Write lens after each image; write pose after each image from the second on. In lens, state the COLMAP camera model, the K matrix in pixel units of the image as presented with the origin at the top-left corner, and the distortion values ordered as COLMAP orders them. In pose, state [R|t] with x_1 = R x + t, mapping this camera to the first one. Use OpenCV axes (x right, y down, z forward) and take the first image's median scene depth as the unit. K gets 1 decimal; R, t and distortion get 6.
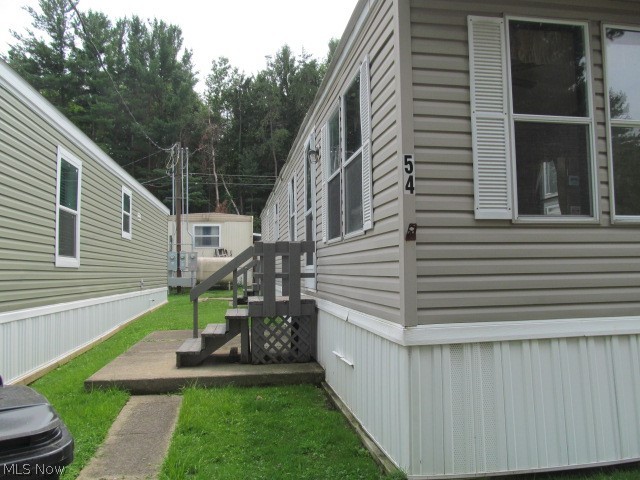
lens RADIAL K [[530.6, 0, 315.5], [0, 530.6, 242.1], [0, 0, 1]] dist [-0.066027, 0.026595]
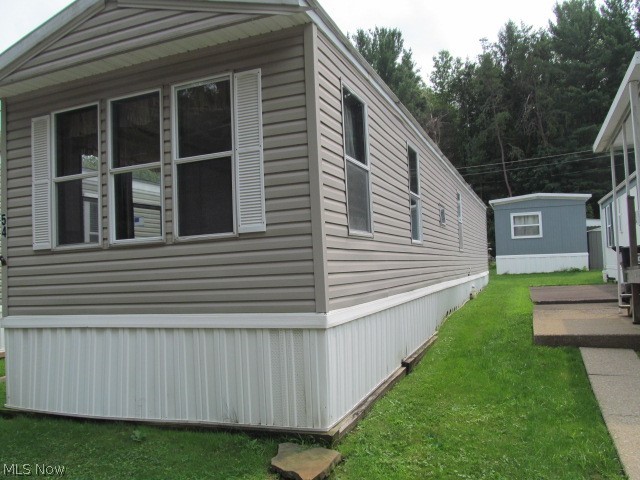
lens RADIAL K [[530.3, 0, 319.6], [0, 530.3, 243.2], [0, 0, 1]] dist [-0.062516, 0.023392]
pose [[0.856909, -0.051405, -0.512898, 0.744868], [0.062276, 0.998051, 0.004016, -0.006752], [0.511692, -0.035382, 0.858440, 0.039703]]
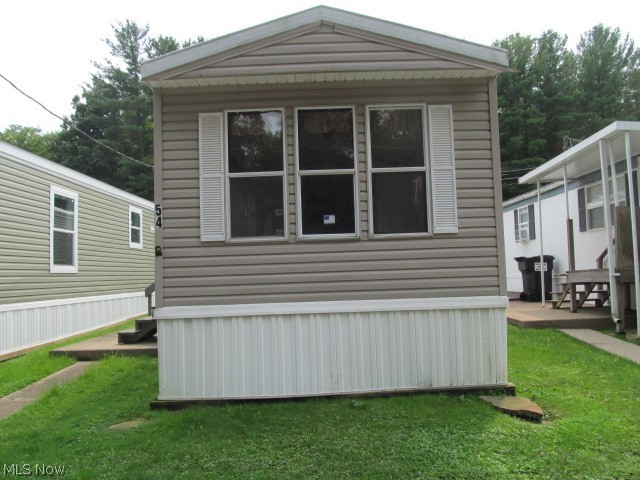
lens RADIAL K [[530.3, 0, 319.6], [0, 530.3, 243.2], [0, 0, 1]] dist [-0.062516, 0.023392]
pose [[0.986798, -0.026683, -0.159742, 0.372672], [0.027358, 0.999624, 0.002024, -0.012663], [0.159628, -0.006368, 0.987157, -0.218658]]
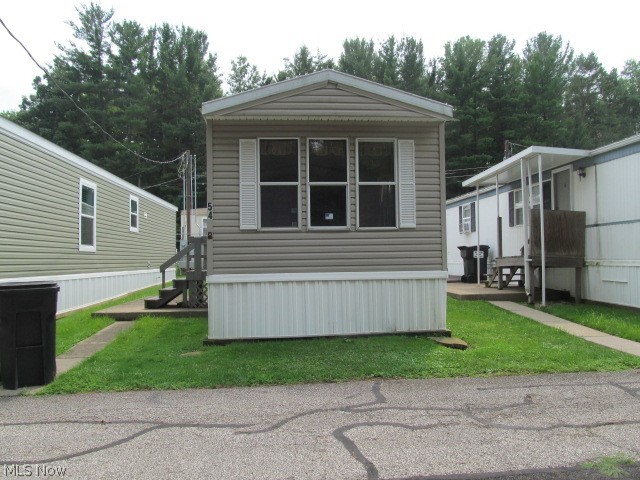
lens RADIAL K [[530.3, 0, 319.6], [0, 530.3, 243.2], [0, 0, 1]] dist [-0.062516, 0.023392]
pose [[0.997585, -0.002535, -0.069410, 0.329128], [0.004535, 0.999579, 0.028675, -0.019498], [0.069308, -0.028920, 0.997176, -0.524301]]
